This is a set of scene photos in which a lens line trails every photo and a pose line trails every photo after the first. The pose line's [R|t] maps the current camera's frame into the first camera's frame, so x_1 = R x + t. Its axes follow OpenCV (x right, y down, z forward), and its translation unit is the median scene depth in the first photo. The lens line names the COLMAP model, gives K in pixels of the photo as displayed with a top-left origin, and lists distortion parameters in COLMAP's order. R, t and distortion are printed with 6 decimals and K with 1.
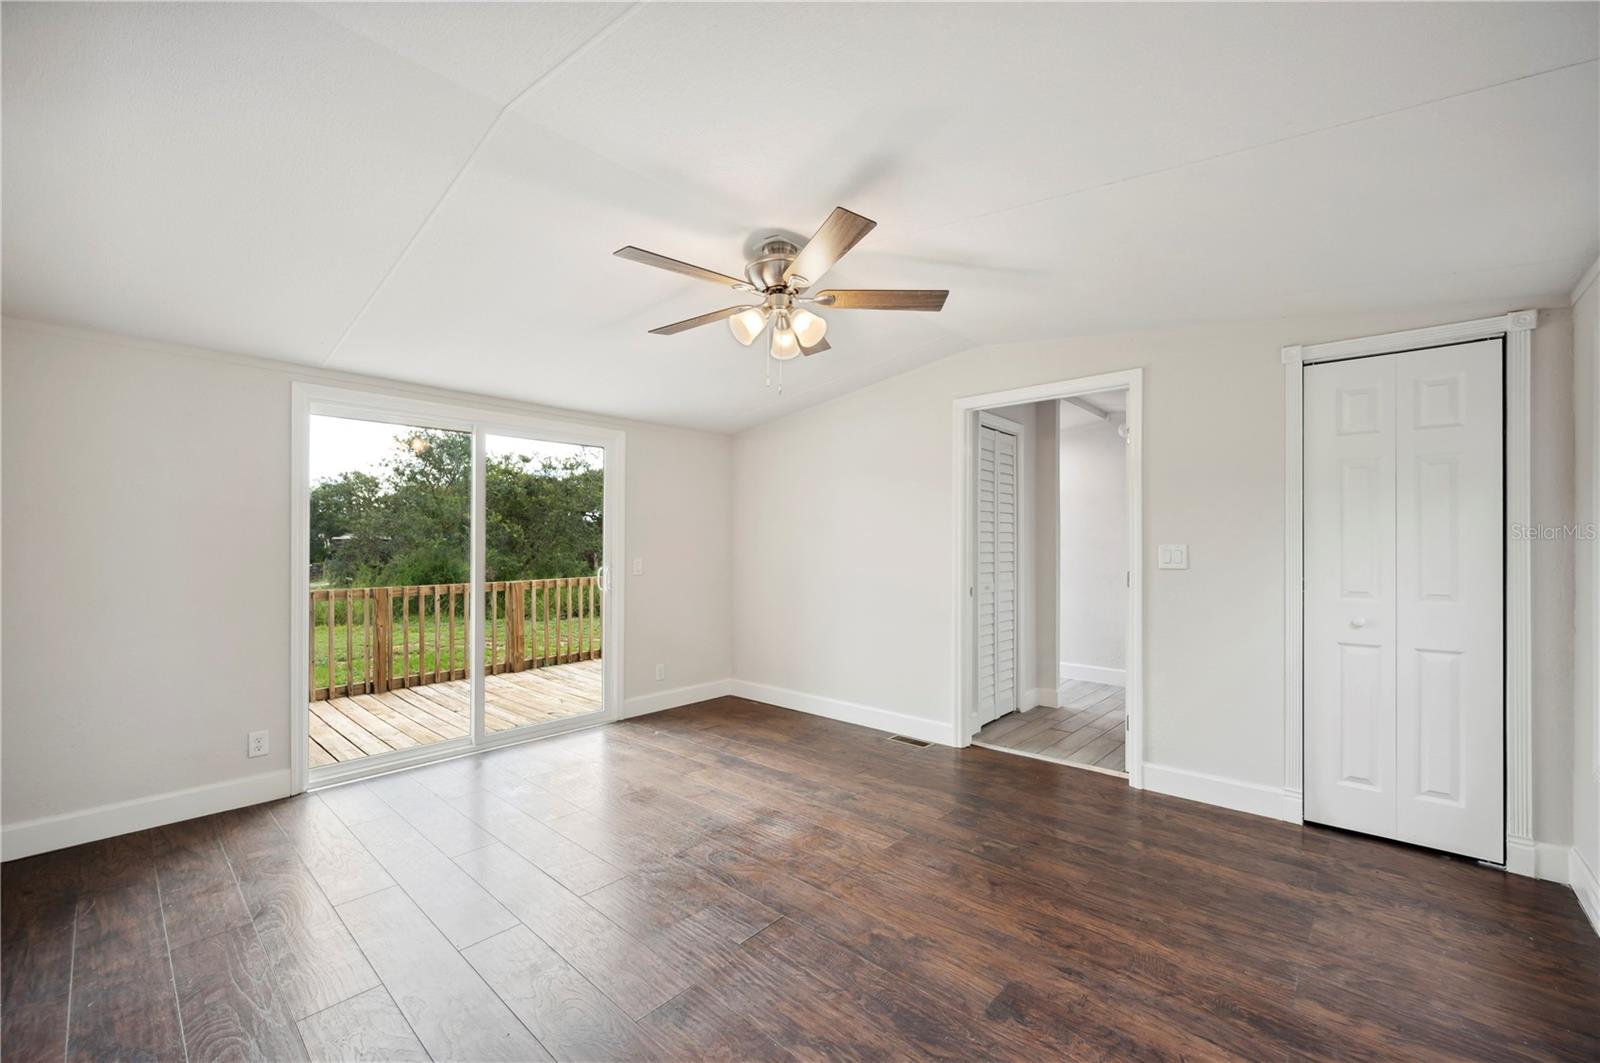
lens RADIAL K [[635.2, 0, 802.6], [0, 635.2, 536.6], [0, 0, 1]] dist [-0.001287, -0.000093]
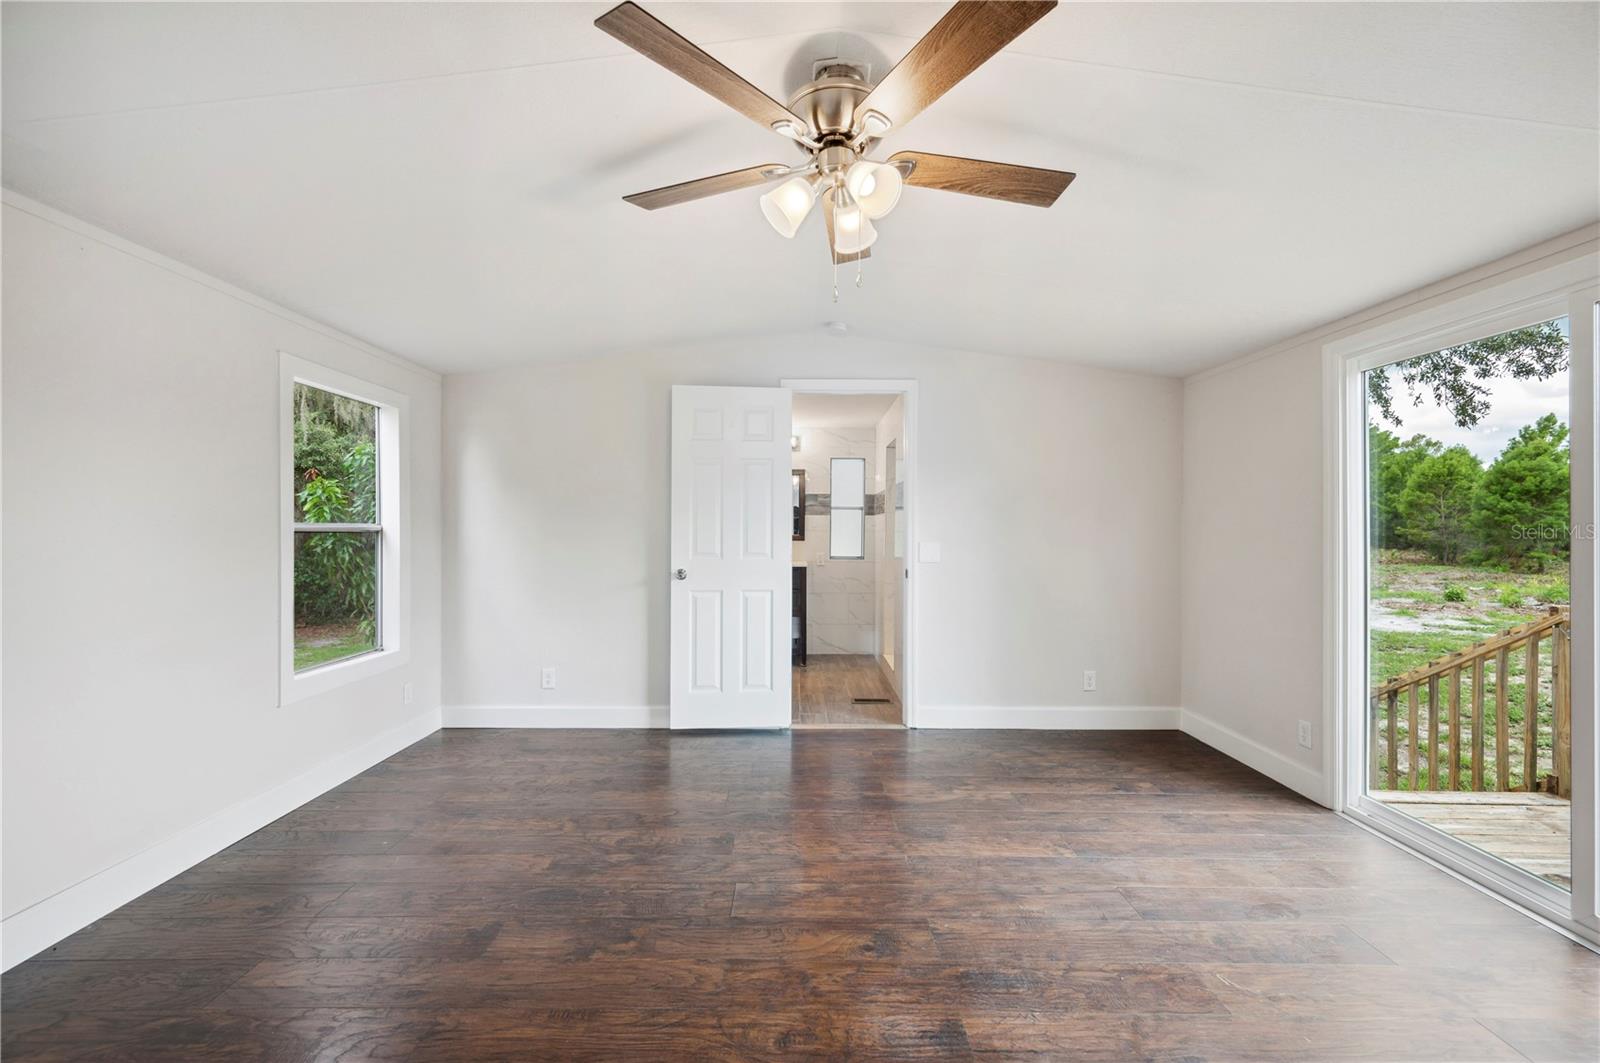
lens RADIAL K [[635.2, 0, 802.6], [0, 635.2, 536.6], [0, 0, 1]] dist [-0.001287, -0.000093]
pose [[-0.729671, 0.010940, -0.683711, 0.561428], [0.005402, 0.999933, 0.010235, 0.017439], [0.683777, 0.003775, -0.729681, 1.845399]]
